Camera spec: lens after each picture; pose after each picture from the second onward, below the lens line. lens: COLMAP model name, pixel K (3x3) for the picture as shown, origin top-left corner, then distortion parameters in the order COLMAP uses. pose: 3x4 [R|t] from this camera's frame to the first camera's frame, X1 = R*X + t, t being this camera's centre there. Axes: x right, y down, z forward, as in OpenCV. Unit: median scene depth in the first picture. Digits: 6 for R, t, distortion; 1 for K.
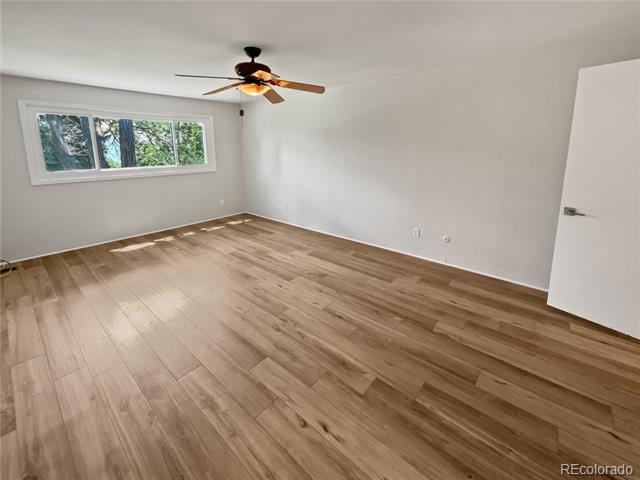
lens RADIAL K [[266.6, 0, 320.0], [0, 266.6, 240.0], [0, 0, 1]] dist [-0.001520, 0.000175]
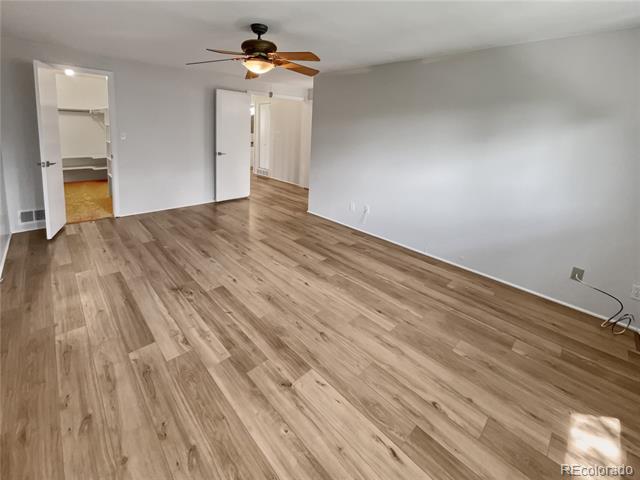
lens RADIAL K [[266.6, 0, 320.0], [0, 266.6, 240.0], [0, 0, 1]] dist [-0.001520, 0.000175]
pose [[-0.996510, -0.062122, 0.055747, -0.454137], [-0.008213, 0.737626, 0.675159, -0.522994], [-0.083063, 0.672345, -0.735563, 1.450337]]
